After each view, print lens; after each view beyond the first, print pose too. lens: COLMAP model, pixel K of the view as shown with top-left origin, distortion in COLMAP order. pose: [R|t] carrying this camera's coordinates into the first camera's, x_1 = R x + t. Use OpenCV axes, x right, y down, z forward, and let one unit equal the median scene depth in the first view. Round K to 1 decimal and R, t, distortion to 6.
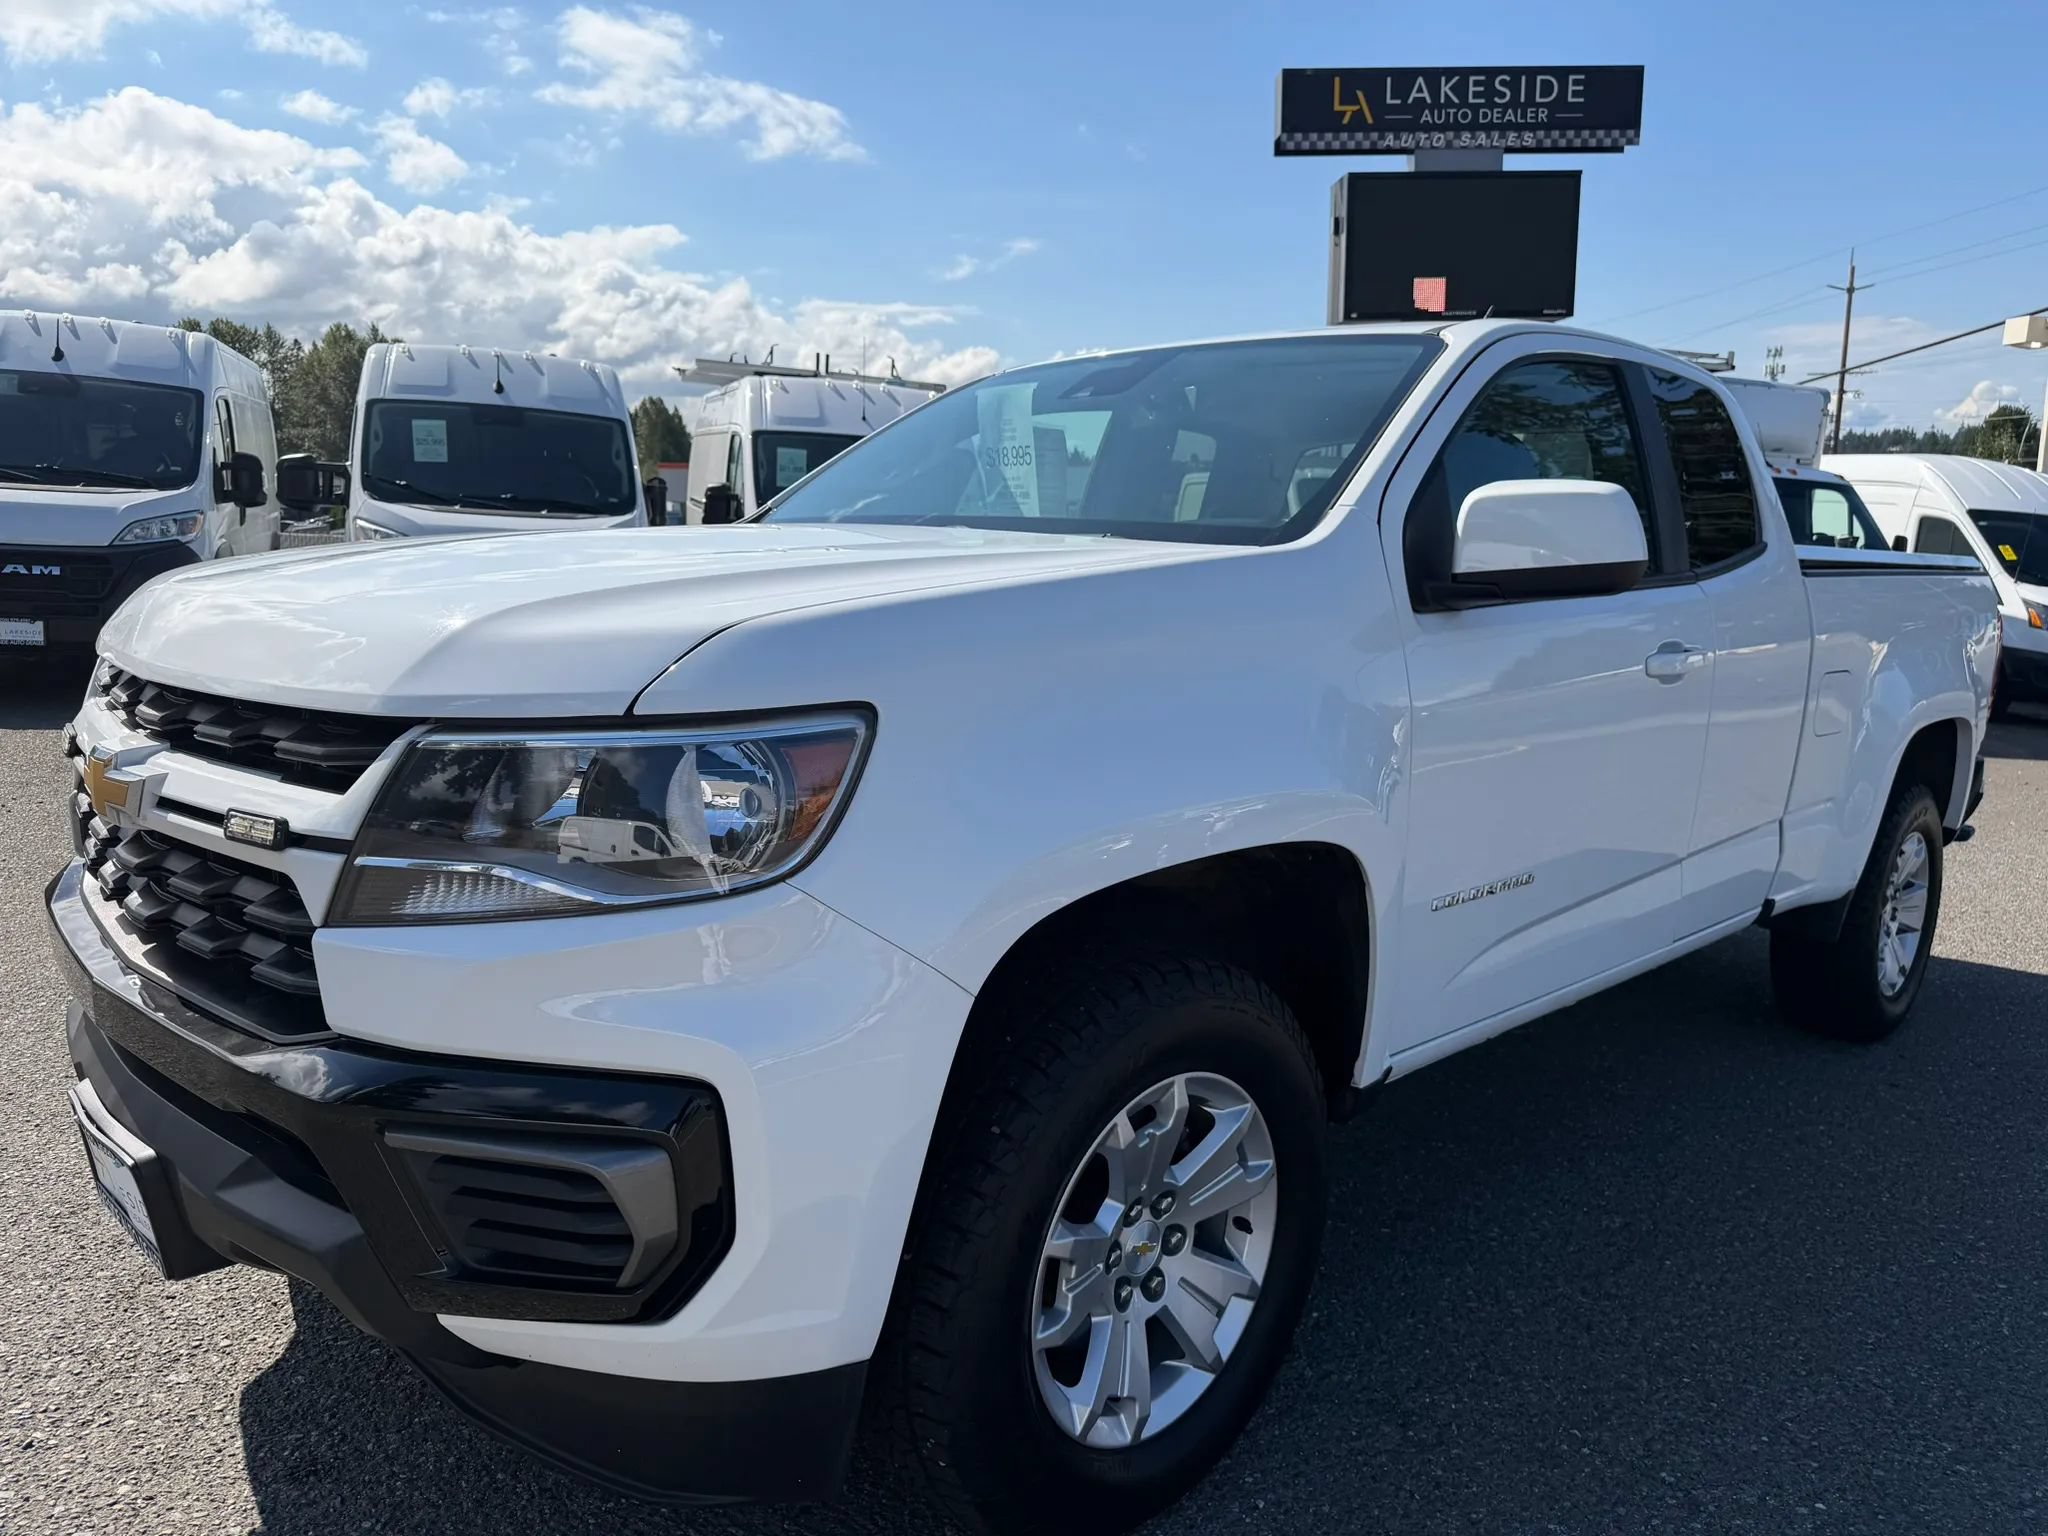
lens RADIAL K [[1443.6, 0, 1030.2], [0, 1443.6, 777.1], [0, 0, 1]] dist [0.006256, -0.017116]
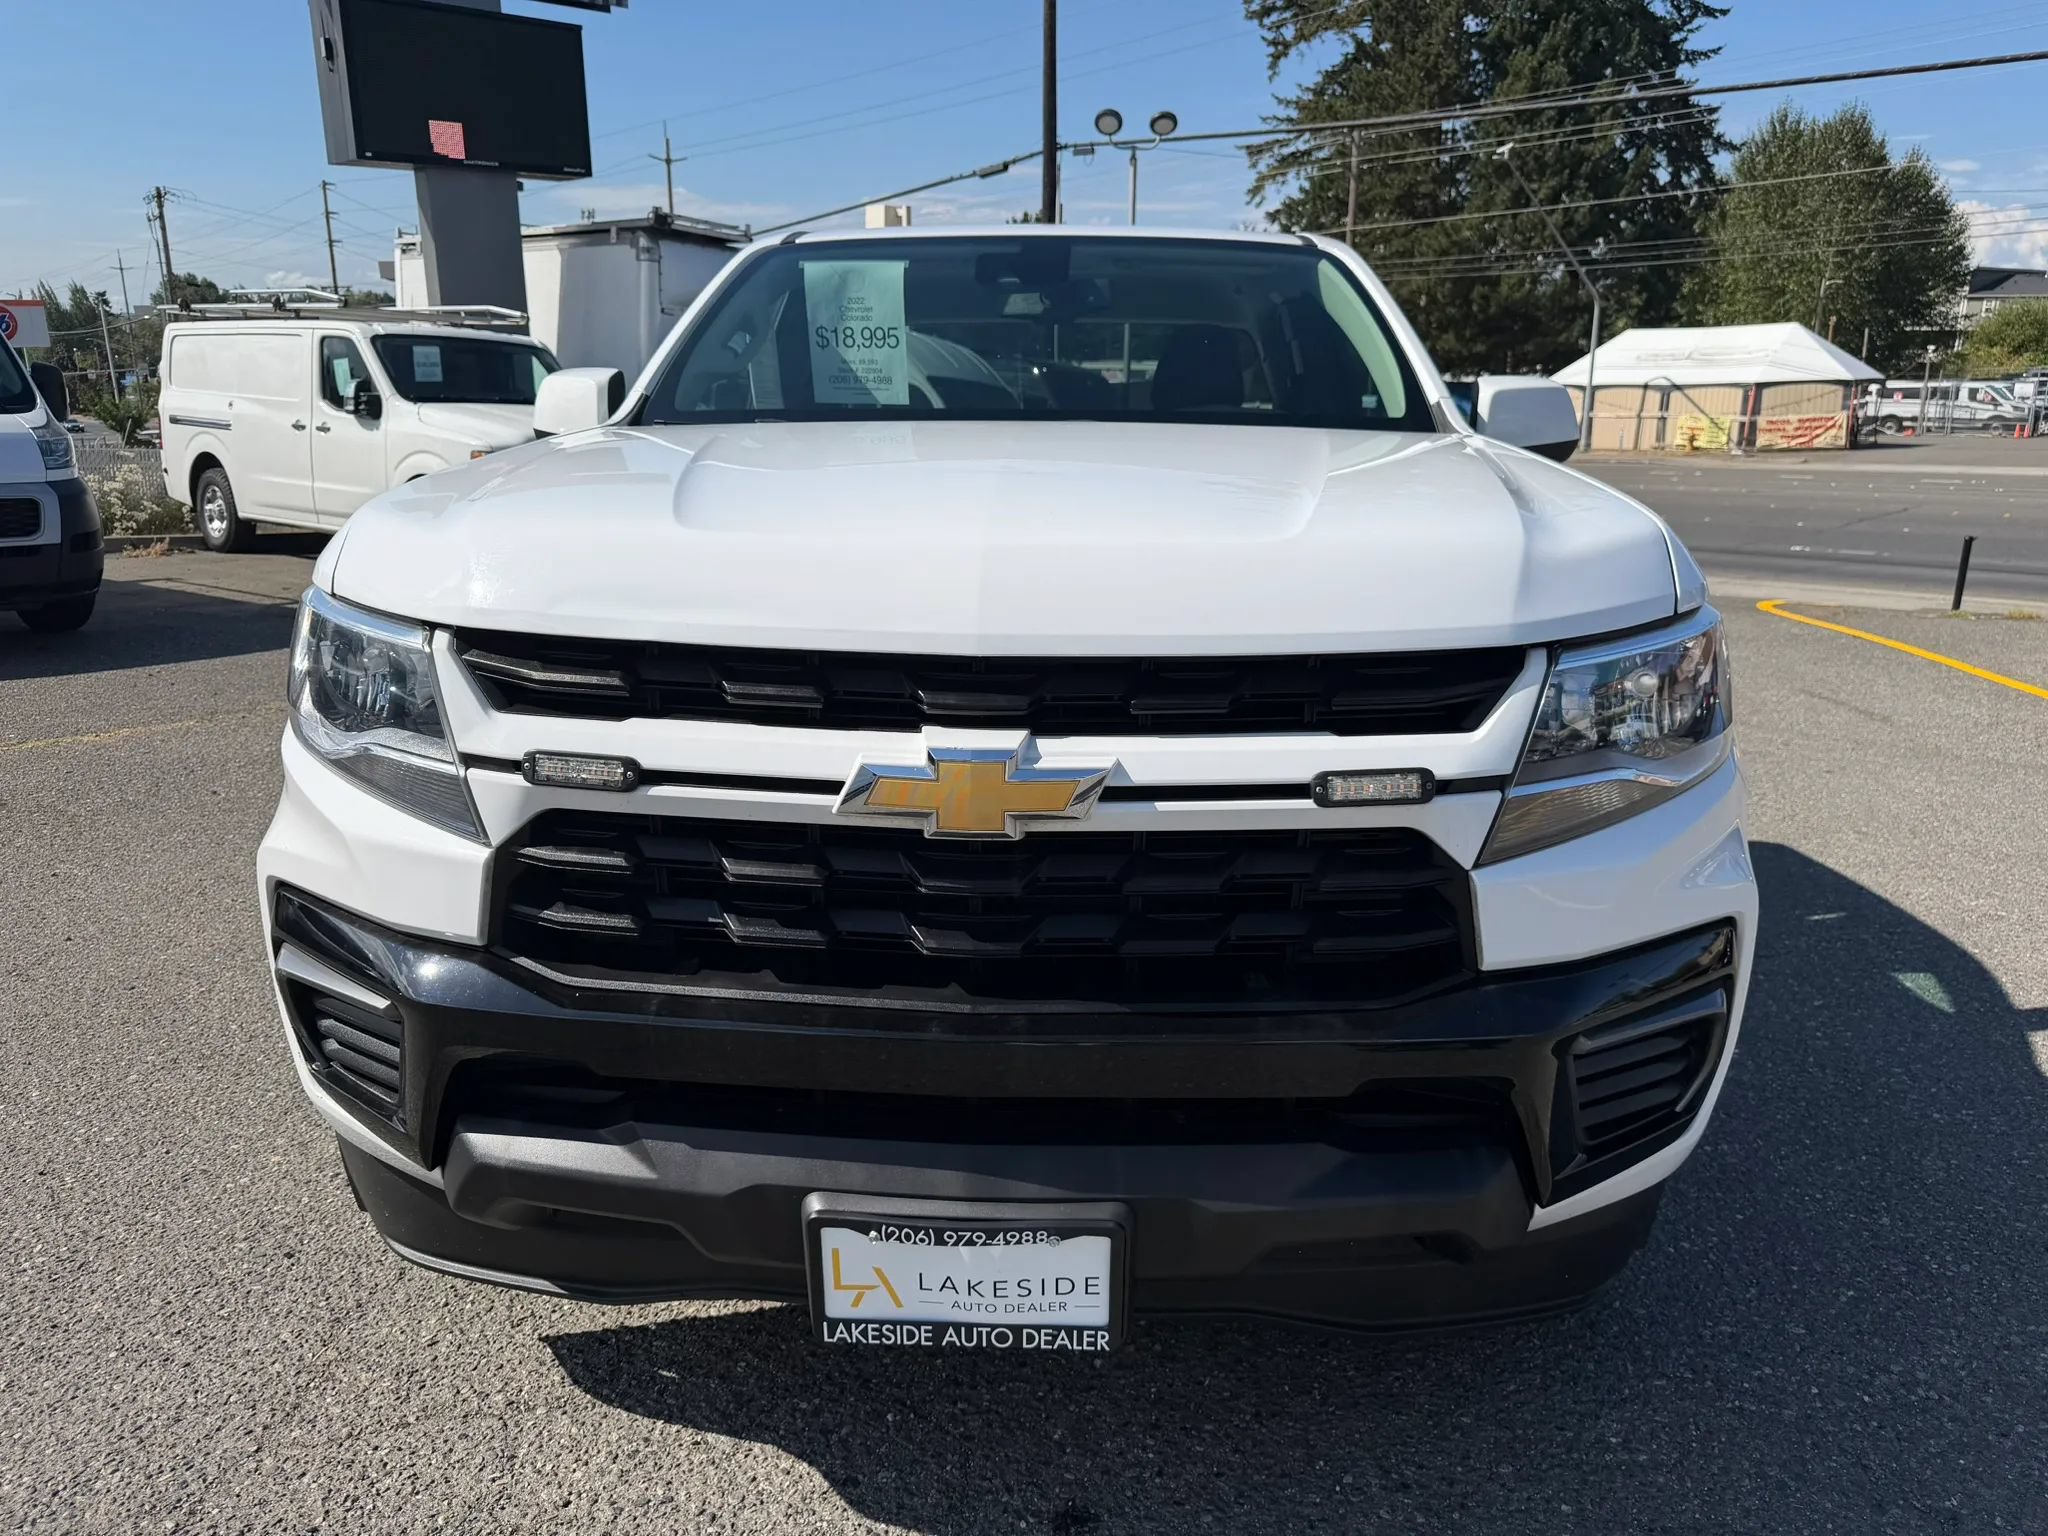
lens RADIAL K [[1443.6, 0, 1025.4], [0, 1443.6, 754.5], [0, 0, 1]] dist [0.006256, -0.017116]
pose [[0.737434, -0.170953, 0.653426, -0.894370], [0.117981, 0.985168, 0.124596, -0.086710], [-0.665034, -0.014789, 0.746666, 0.319860]]
